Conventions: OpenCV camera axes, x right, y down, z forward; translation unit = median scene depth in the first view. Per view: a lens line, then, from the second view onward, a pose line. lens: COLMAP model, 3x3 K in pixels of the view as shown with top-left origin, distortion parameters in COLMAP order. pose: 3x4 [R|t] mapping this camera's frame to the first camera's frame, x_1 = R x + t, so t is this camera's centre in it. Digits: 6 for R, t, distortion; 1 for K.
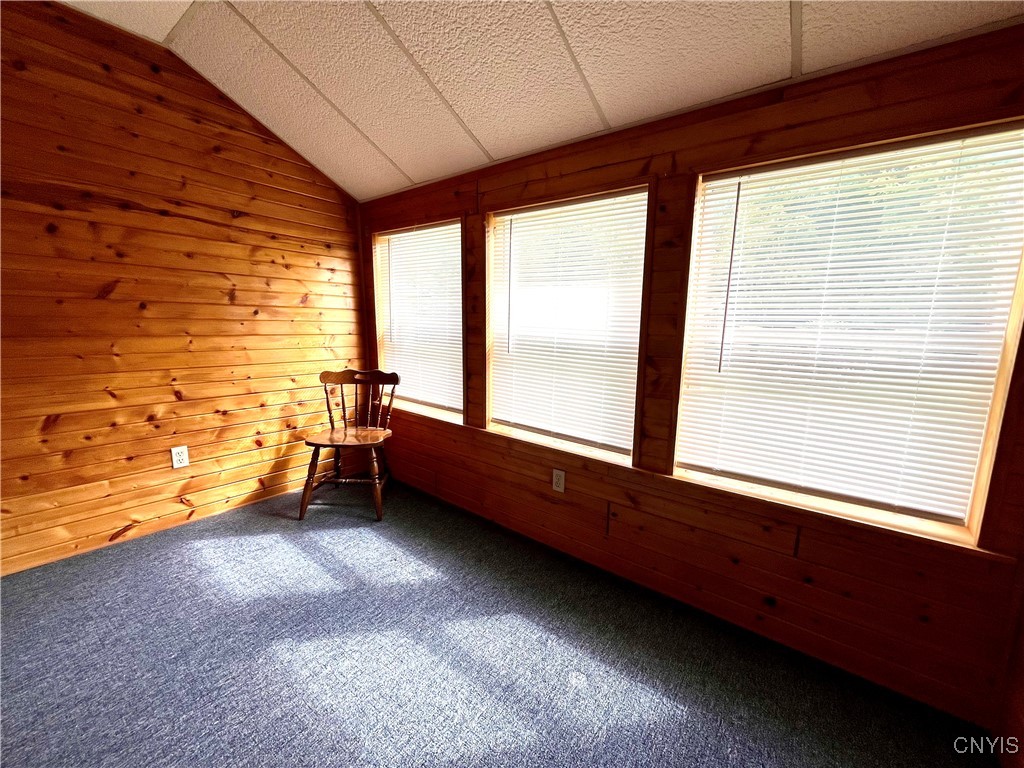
lens RADIAL K [[411.7, 0, 510.2], [0, 411.7, 388.8], [0, 0, 1]] dist [-0.001814, 0.000003]
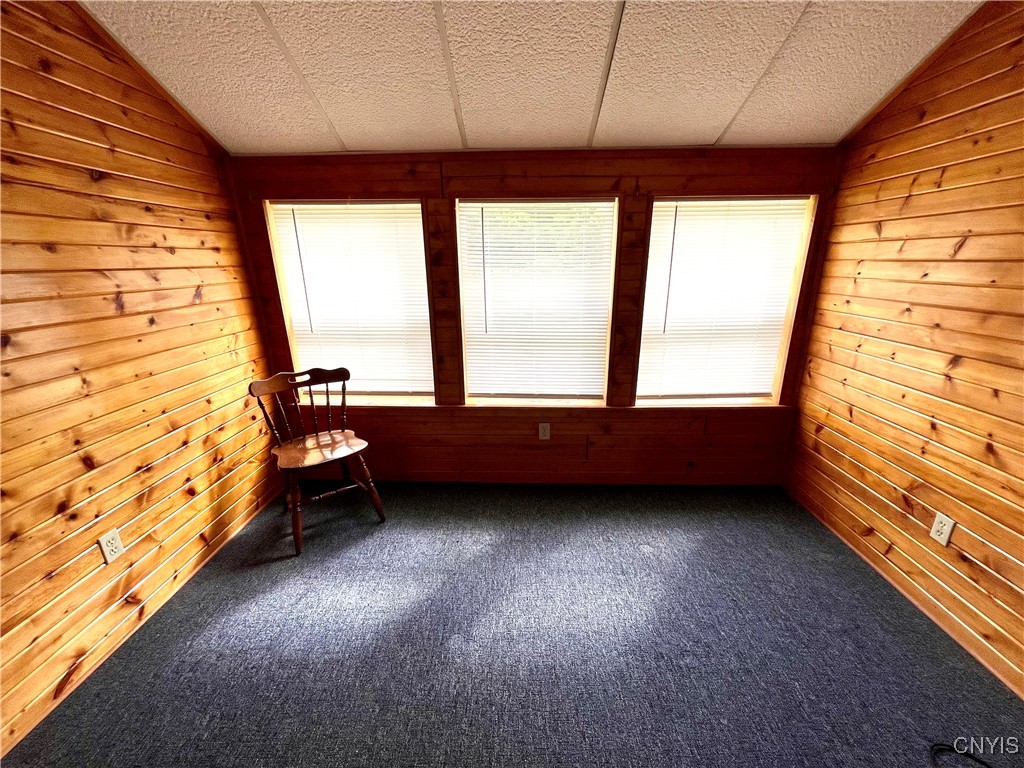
lens RADIAL K [[411.7, 0, 510.2], [0, 411.7, 388.8], [0, 0, 1]] dist [-0.001814, 0.000003]
pose [[0.800260, -0.211912, 0.560961, -0.565062], [0.125816, 0.973990, 0.188452, -0.132390], [-0.586306, -0.080232, 0.806107, 0.060238]]
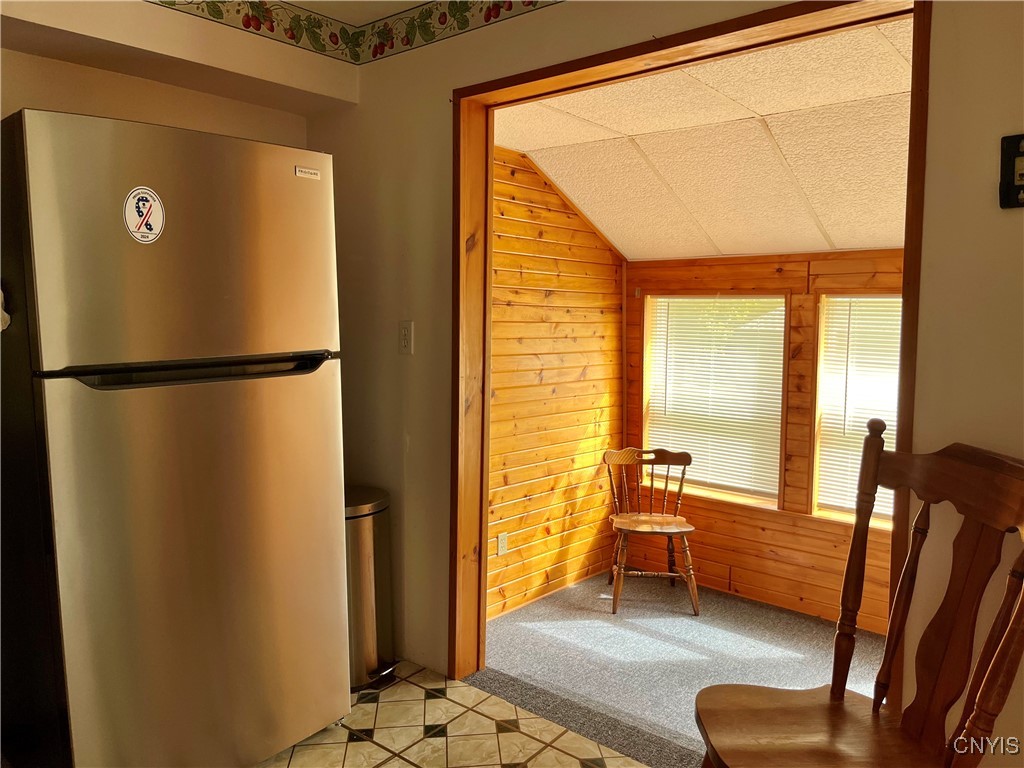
lens RADIAL K [[774.6, 0, 512.0], [0, 774.6, 384.0], [0, 0, 1]] dist [0.051649, -0.000845]
pose [[0.999216, -0.009603, -0.038405, -0.667964], [0.006583, 0.996931, -0.078002, -0.064831], [0.039036, 0.077688, 0.996213, -0.810559]]
